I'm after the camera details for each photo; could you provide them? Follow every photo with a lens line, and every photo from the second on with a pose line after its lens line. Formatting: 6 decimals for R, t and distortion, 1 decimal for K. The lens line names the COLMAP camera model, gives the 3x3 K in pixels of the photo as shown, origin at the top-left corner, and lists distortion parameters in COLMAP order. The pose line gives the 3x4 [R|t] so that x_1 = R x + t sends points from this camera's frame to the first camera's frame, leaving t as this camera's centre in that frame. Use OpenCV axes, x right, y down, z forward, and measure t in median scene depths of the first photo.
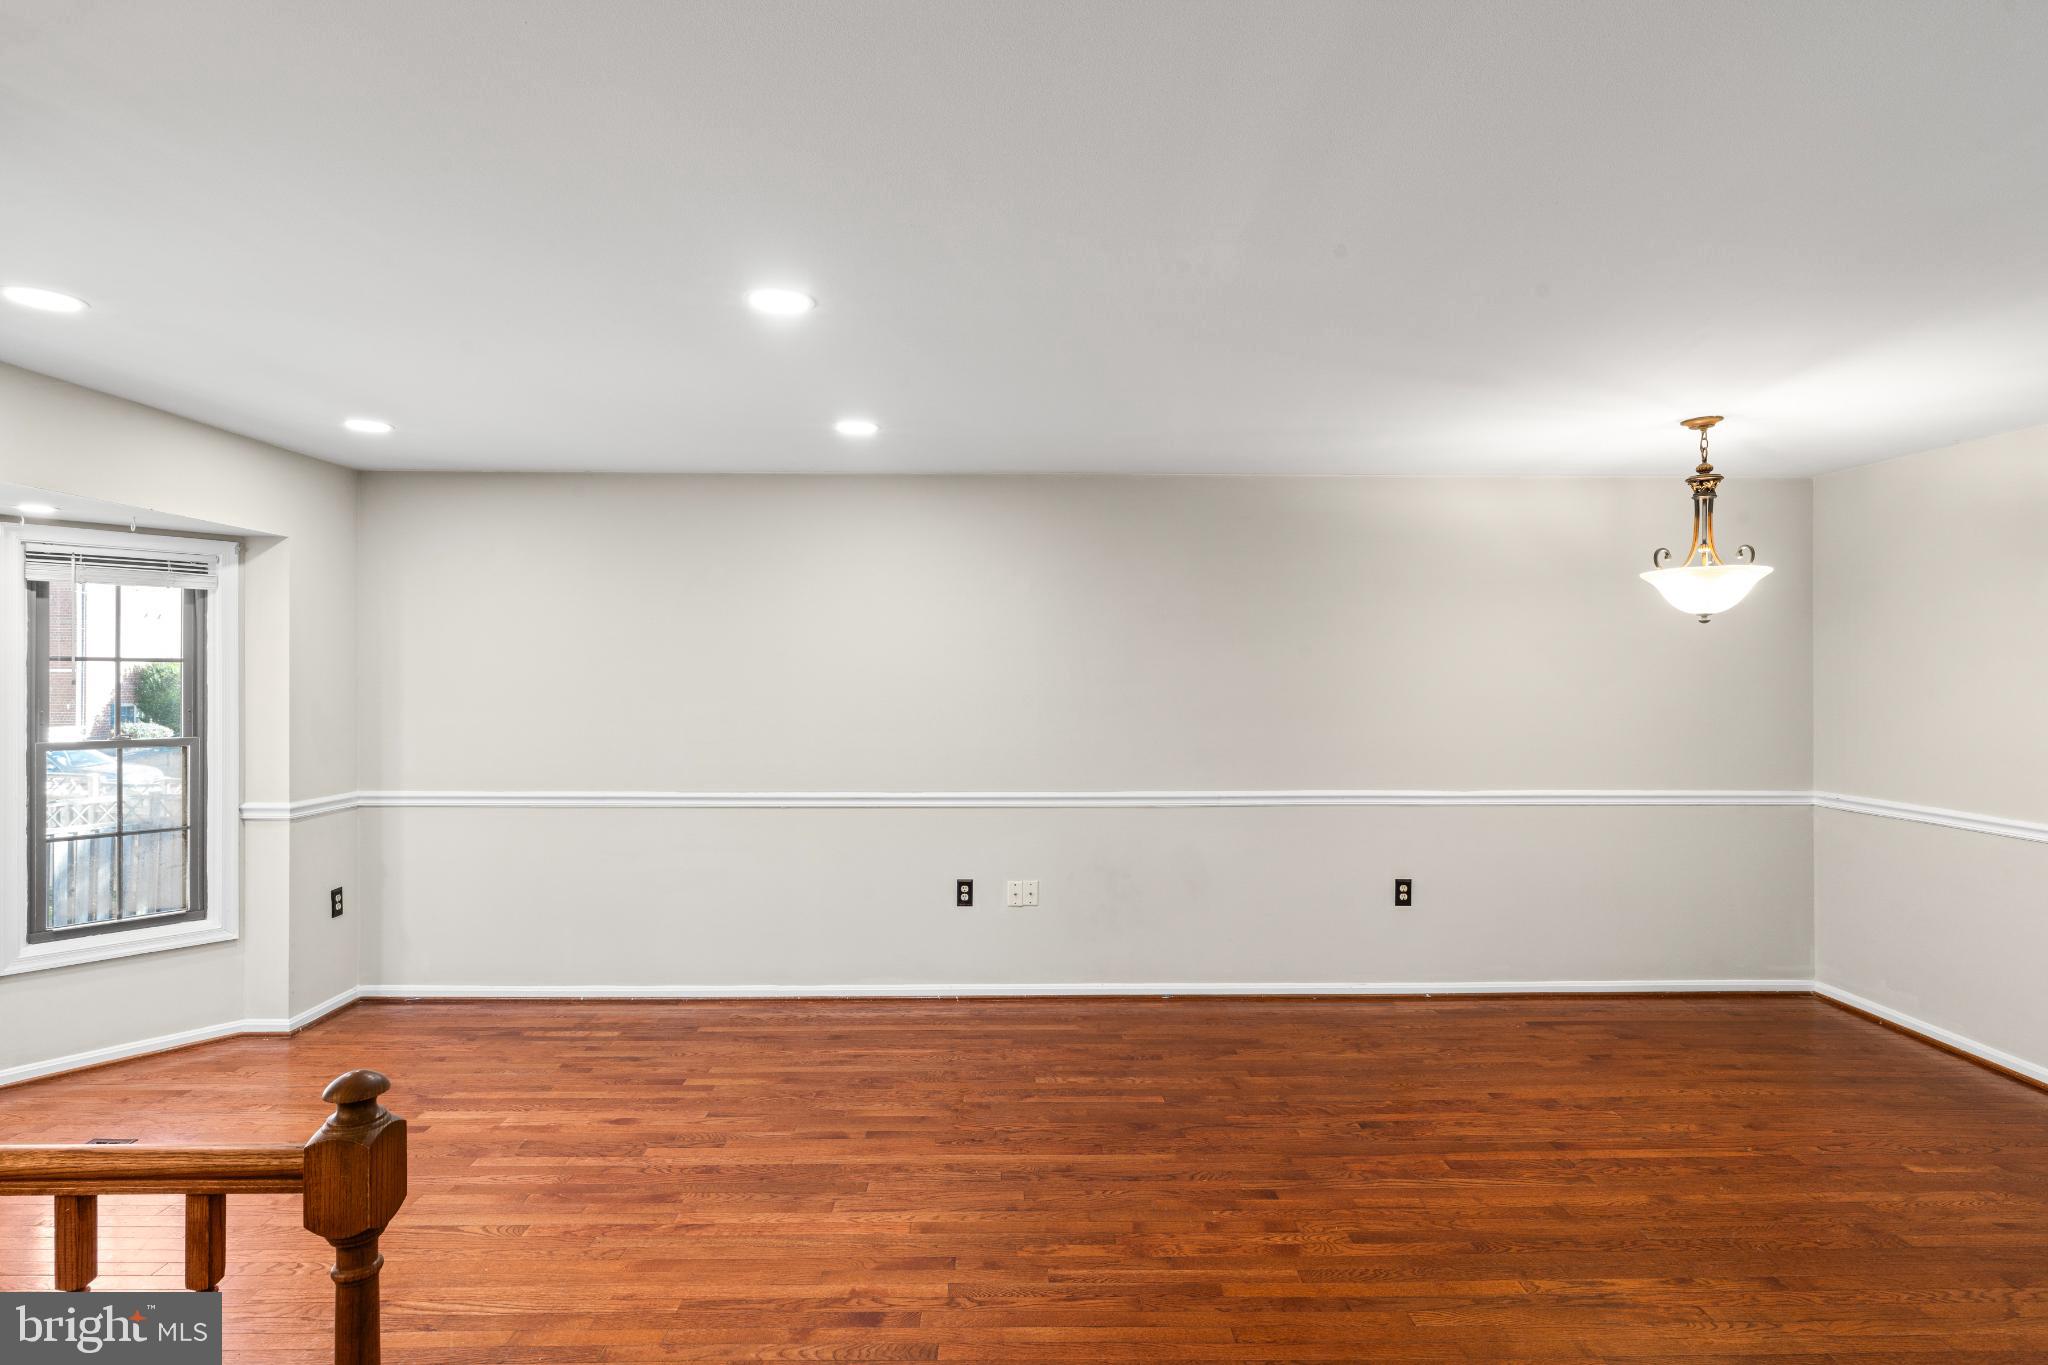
lens RADIAL K [[1030.6, 0, 1020.4], [0, 1030.6, 680.0], [0, 0, 1]] dist [-0.004314, -0.000308]
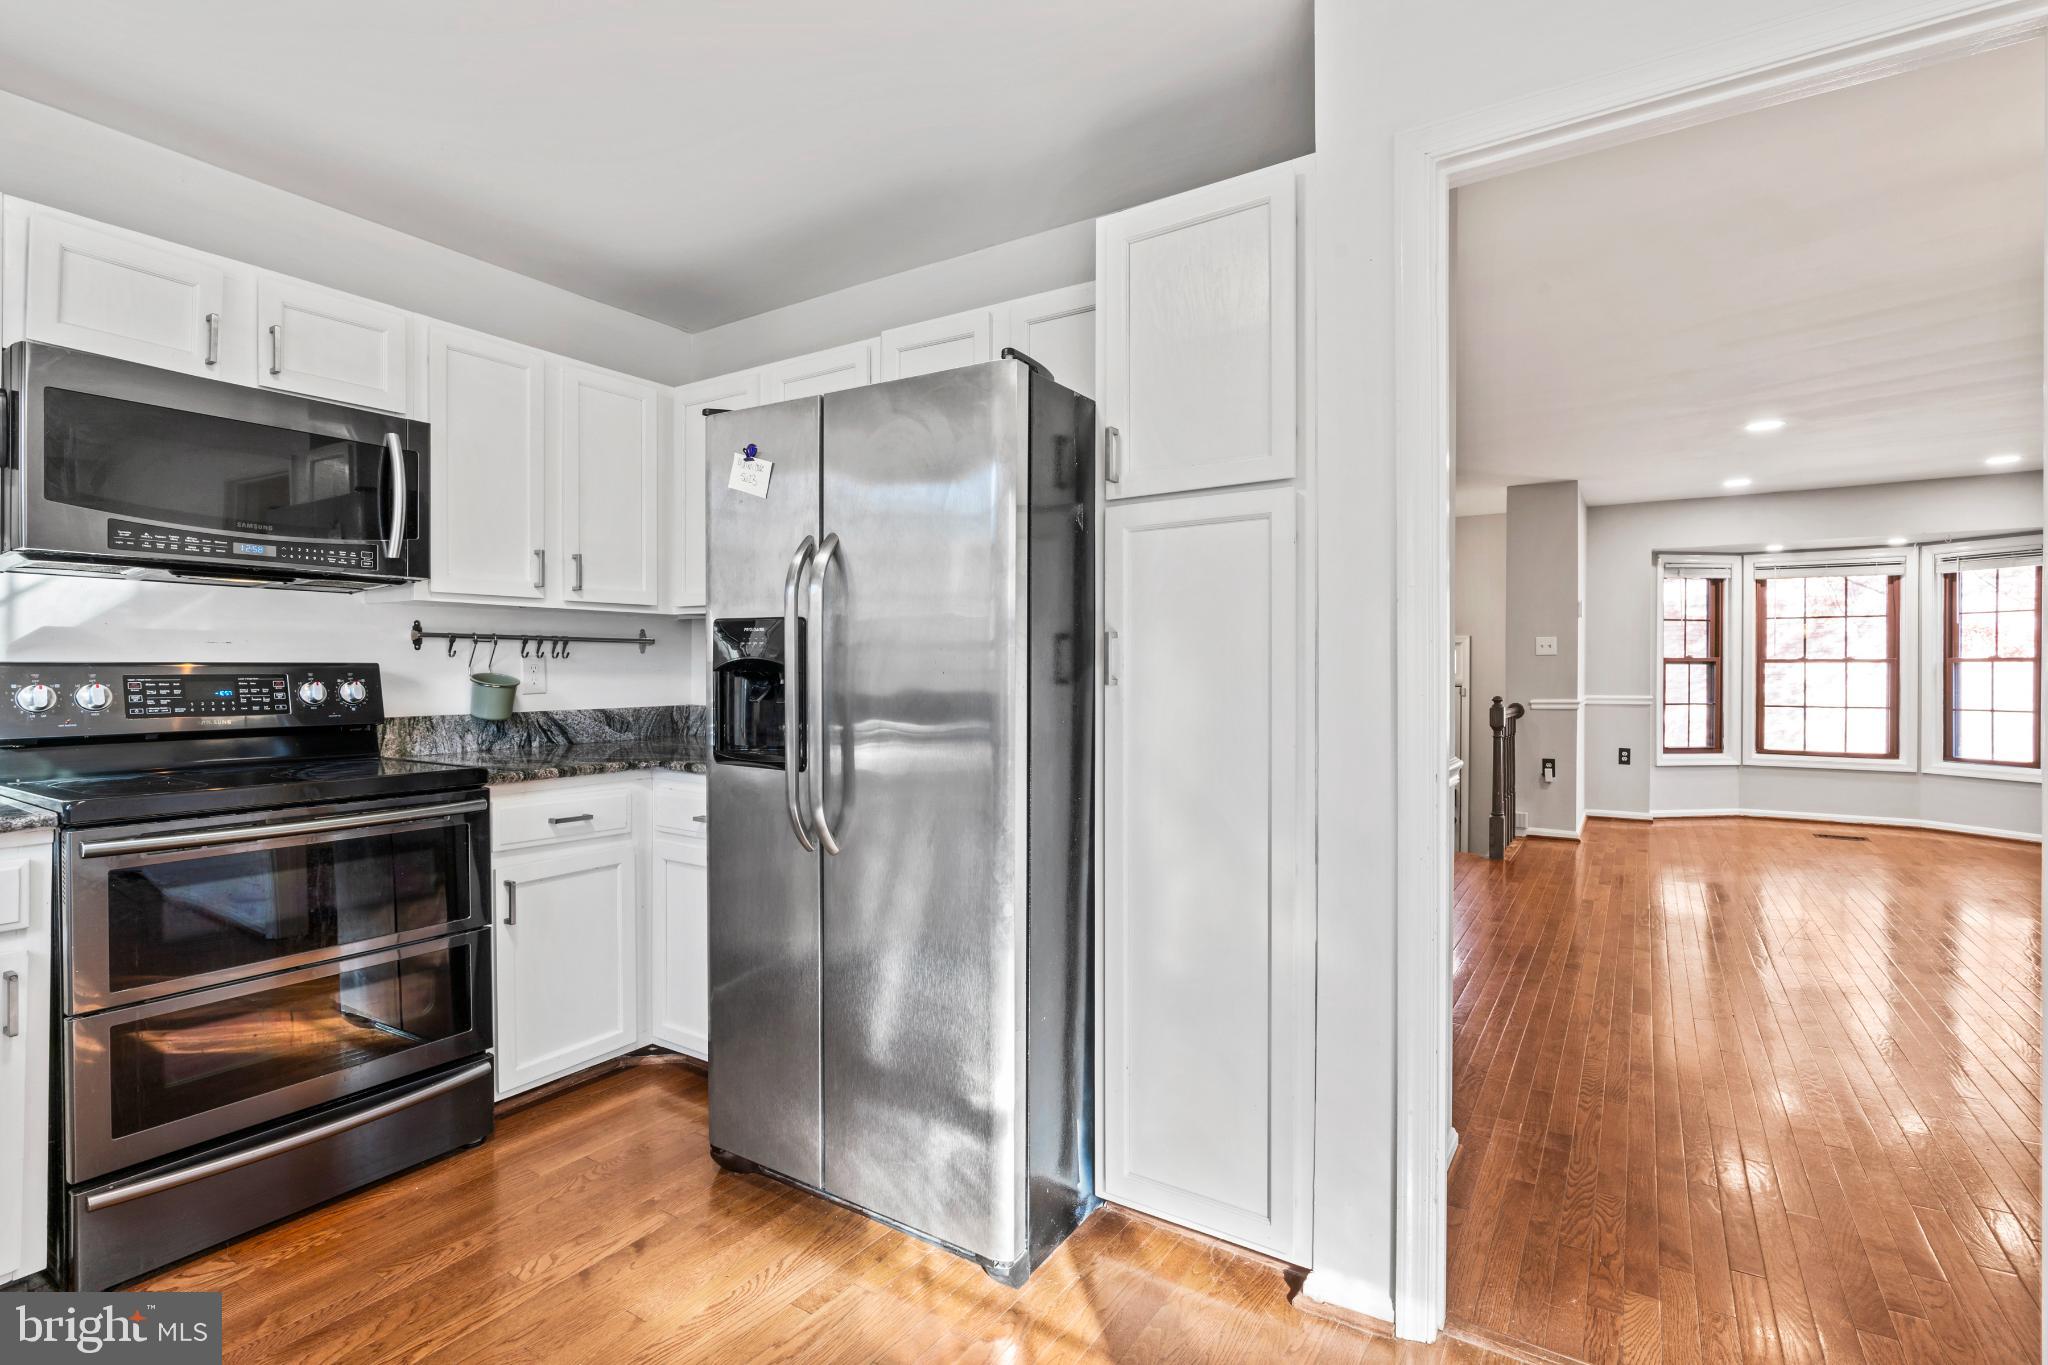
lens RADIAL K [[959.0, 0, 1019.5], [0, 959.0, 679.8], [0, 0, 1]] dist [-0.004697, -0.000078]
pose [[-0.558765, 0.004907, -0.829312, 1.514056], [-0.001204, 0.999977, 0.006728, 0.094769], [0.829325, 0.004758, -0.558746, 0.571015]]
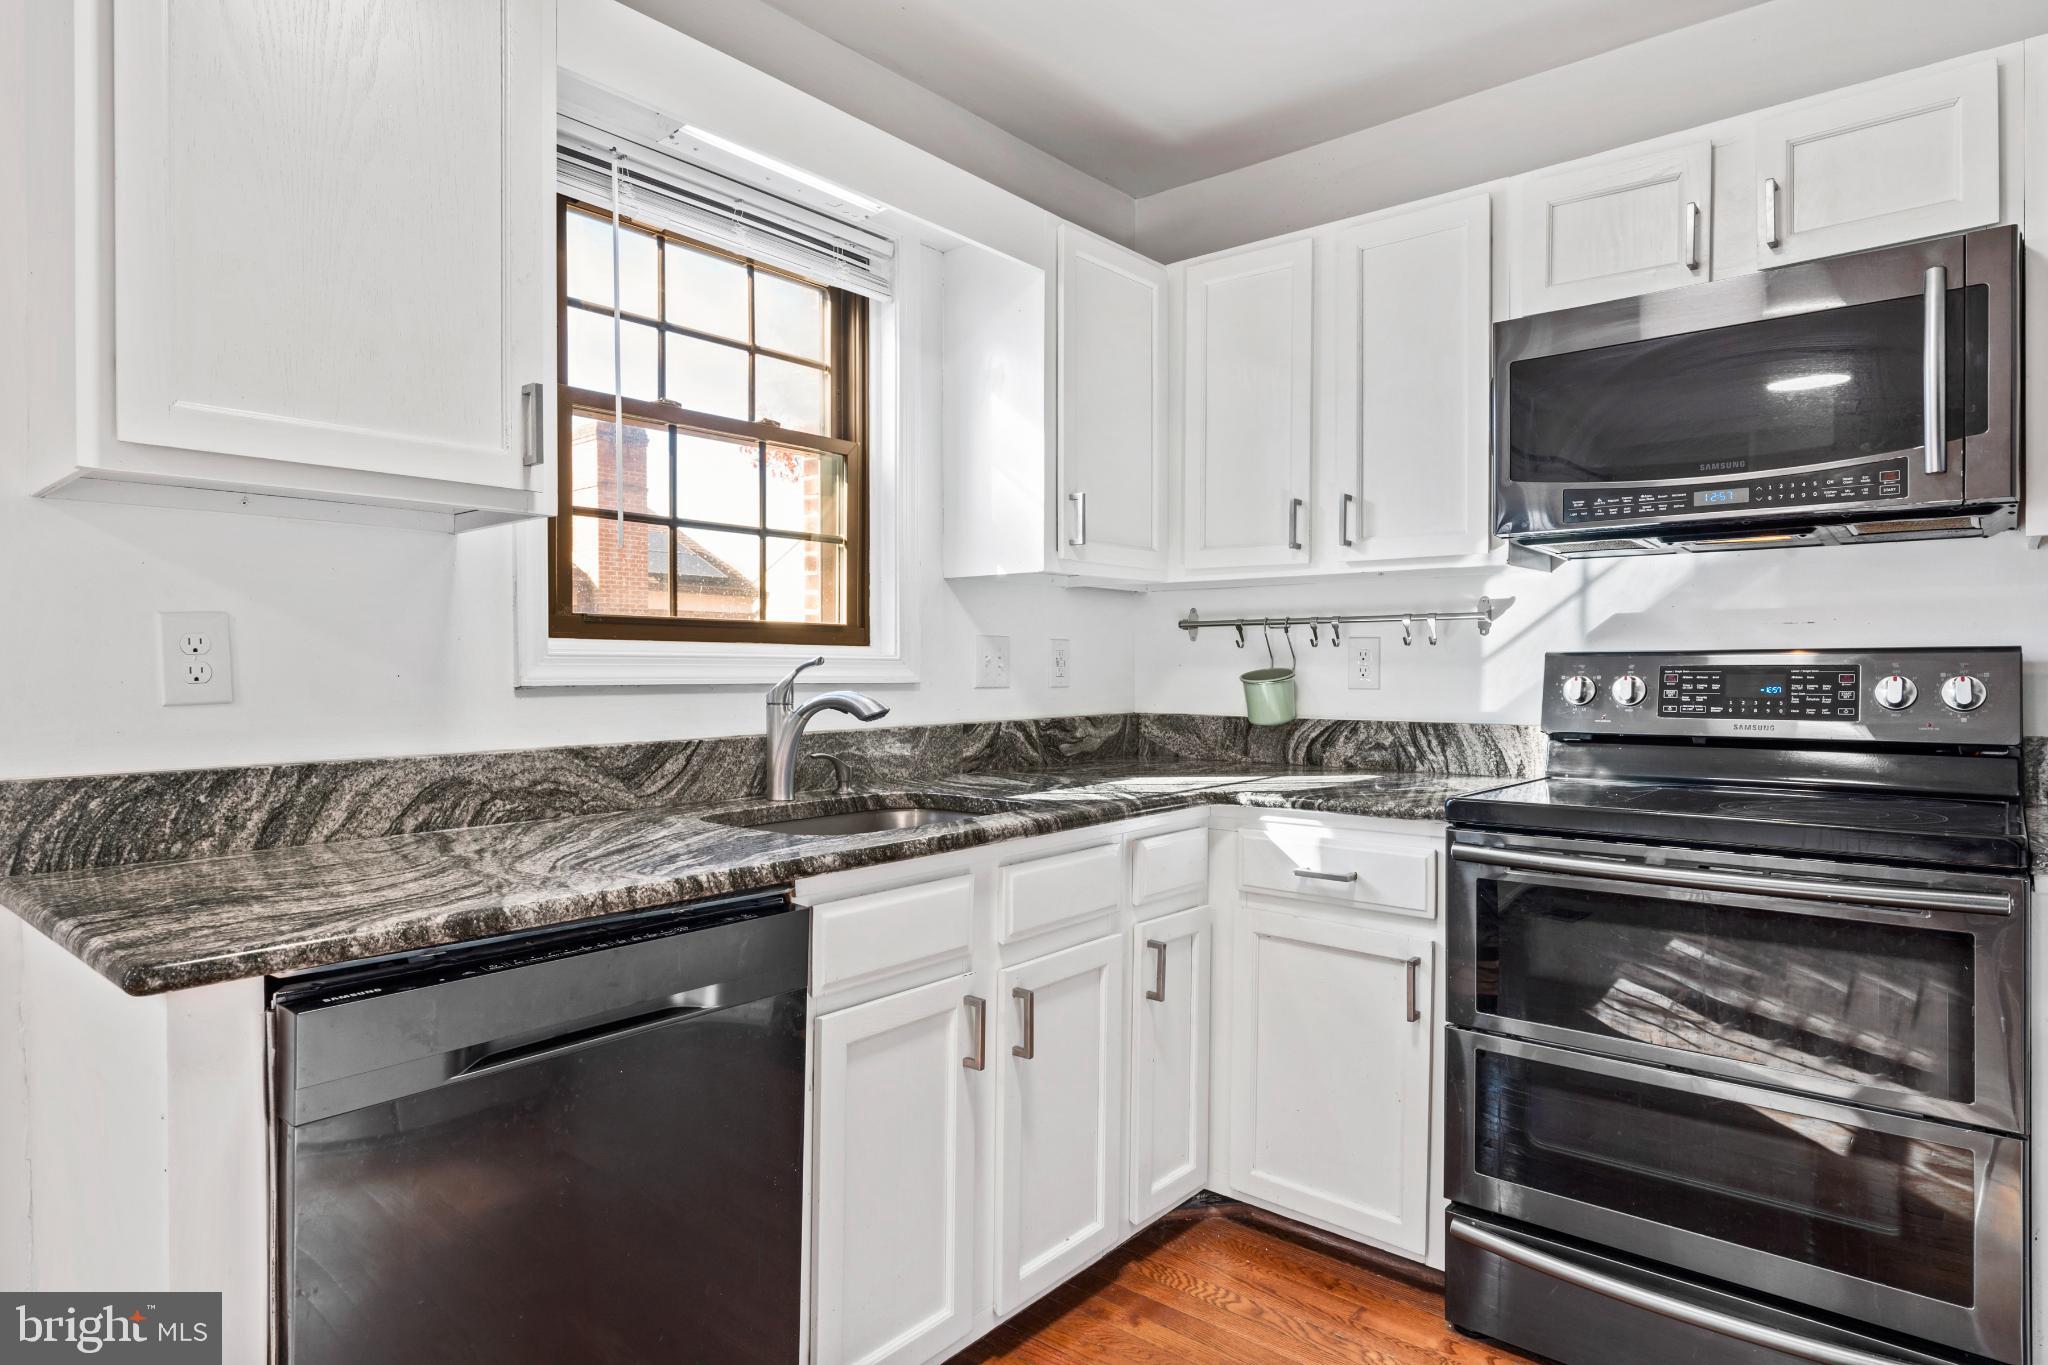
lens RADIAL K [[1165.4, 0, 1024.0], [0, 1165.4, 682.5], [0, 0, 1]] dist [-0.000215, 0.000667]
pose [[-0.750098, -0.007625, 0.661283, 1.180170], [-0.001256, 0.999948, 0.010106, 0.099444], [-0.661326, 0.006750, -0.750069, 0.468293]]
